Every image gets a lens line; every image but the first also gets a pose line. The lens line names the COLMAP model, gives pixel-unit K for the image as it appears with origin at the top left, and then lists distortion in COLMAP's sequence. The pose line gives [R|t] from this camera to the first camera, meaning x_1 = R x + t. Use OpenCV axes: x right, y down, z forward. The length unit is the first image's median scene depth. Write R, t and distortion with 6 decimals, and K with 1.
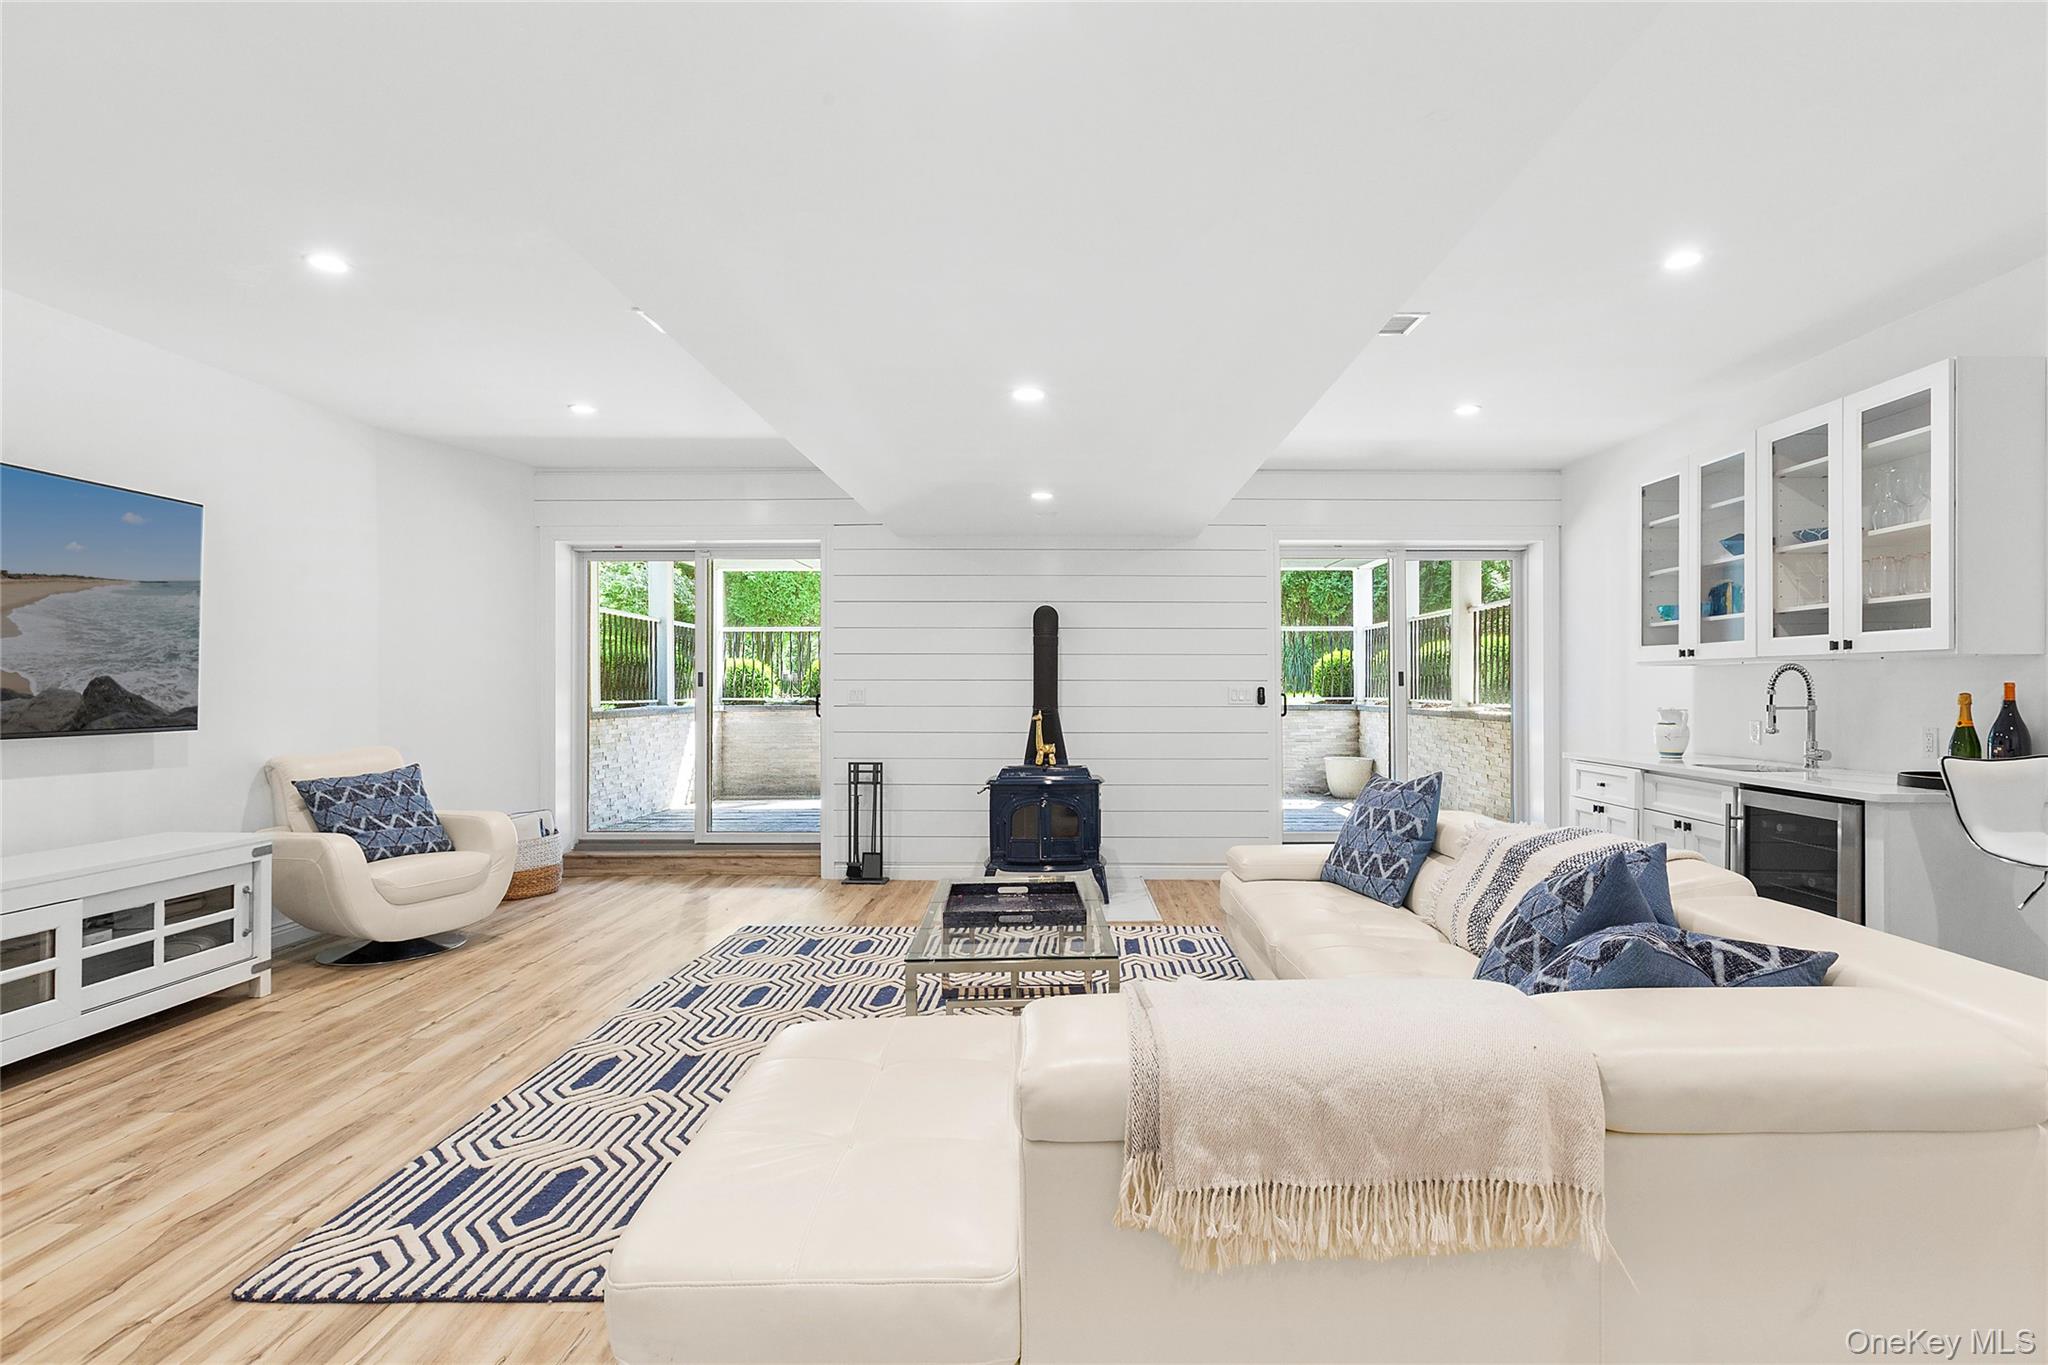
lens RADIAL K [[960.5, 0, 1028.9], [0, 960.5, 683.1], [0, 0, 1]] dist [-0.004740, -0.001109]
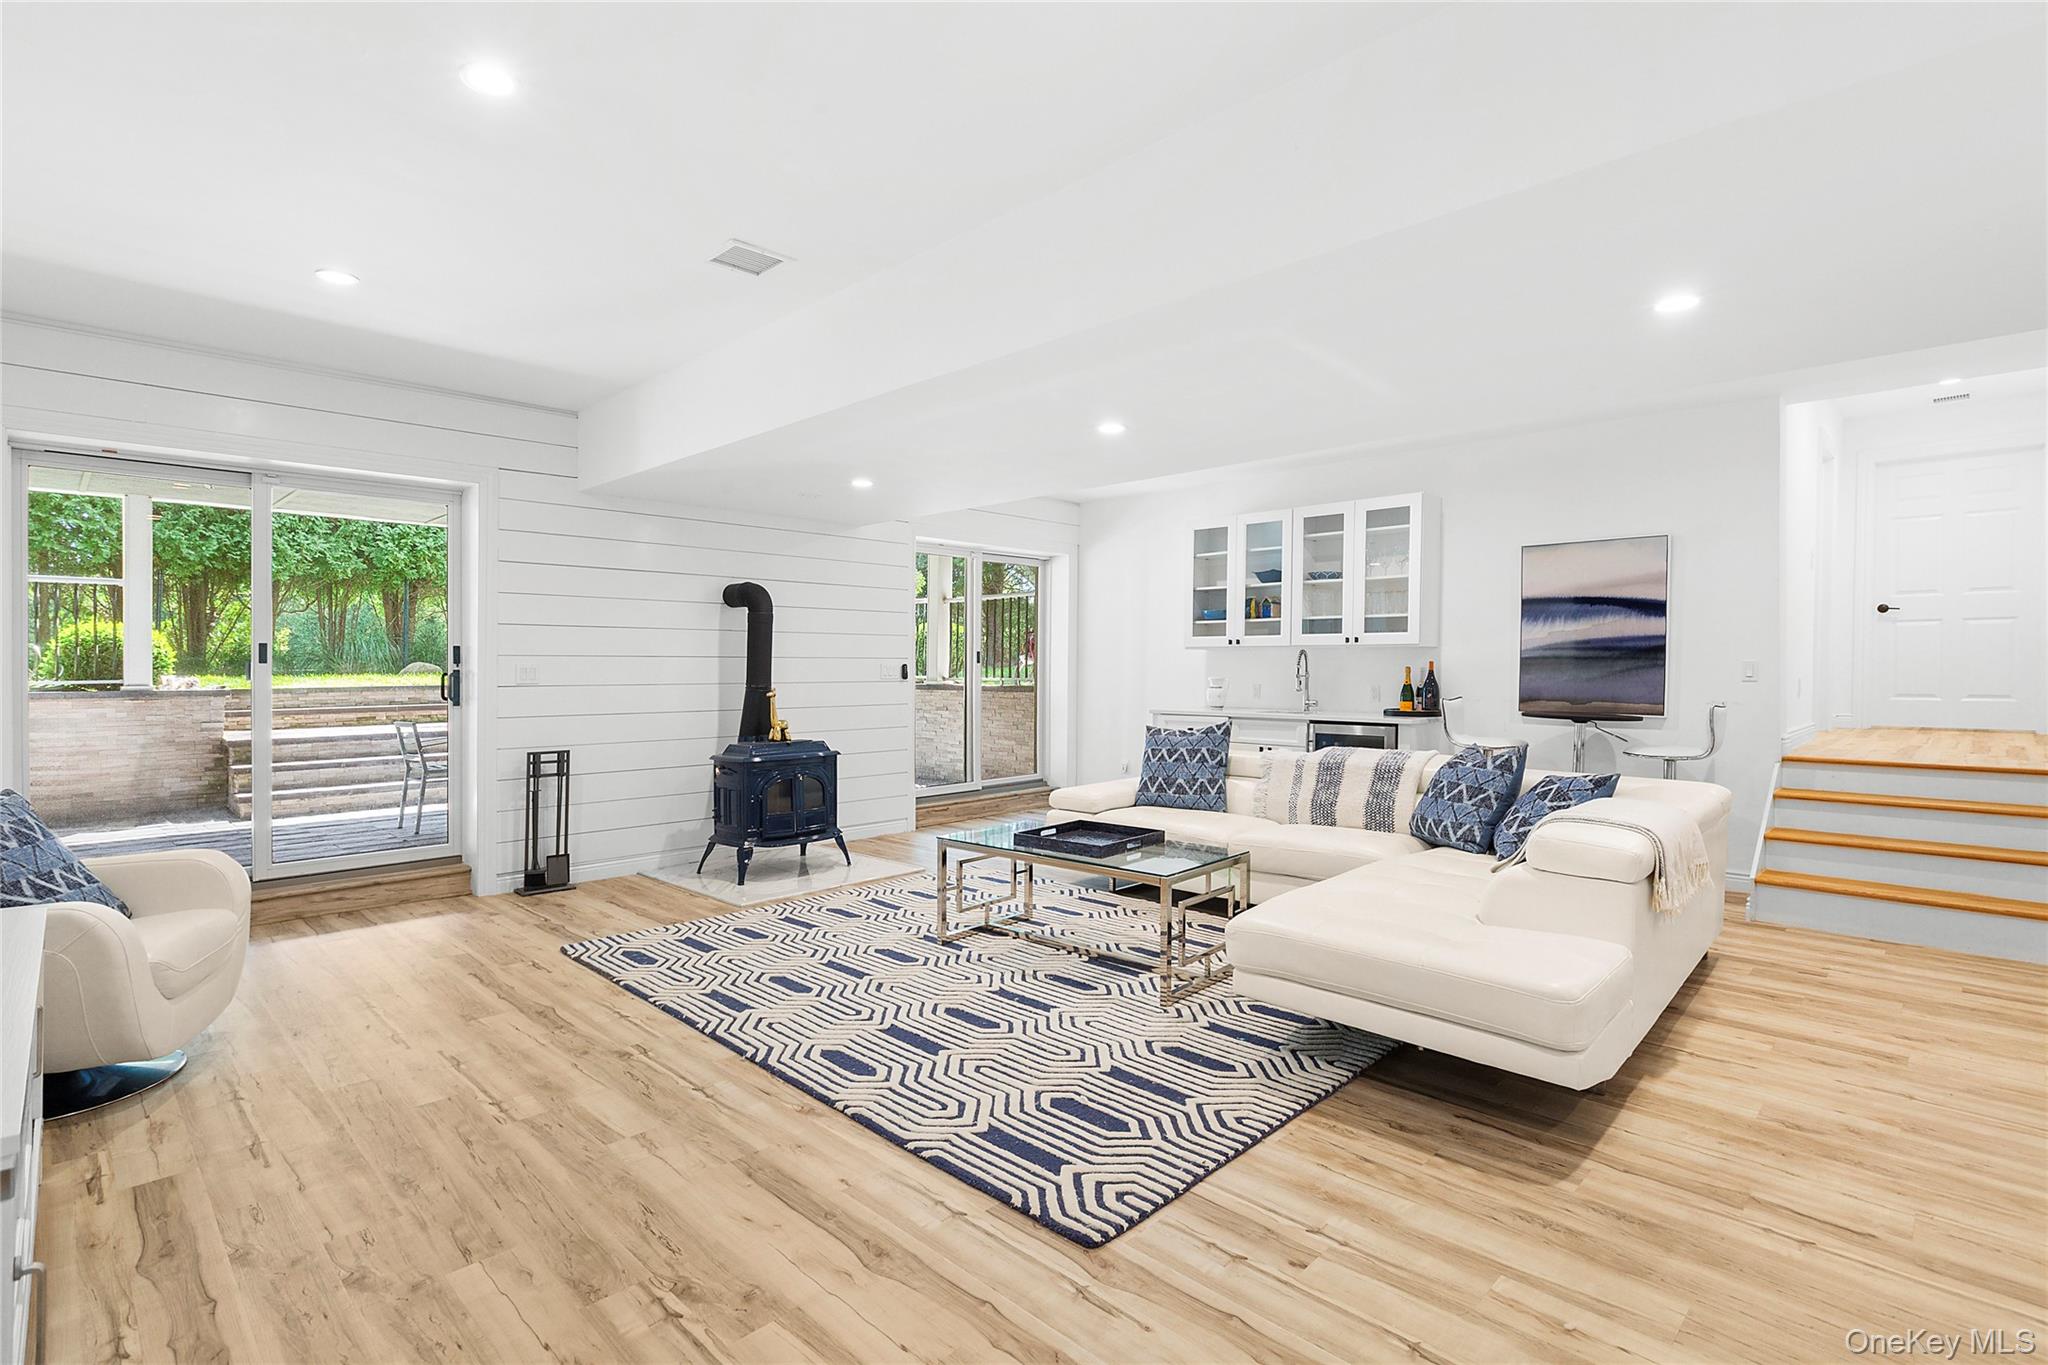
lens RADIAL K [[960.5, 0, 1028.8], [0, 960.5, 674.7], [0, 0, 1]] dist [-0.004740, -0.001109]
pose [[0.708892, -0.006755, 0.705285, -0.778371], [-0.002475, 0.999924, 0.012064, 0.004406], [-0.705313, -0.010297, 0.708821, 0.152302]]
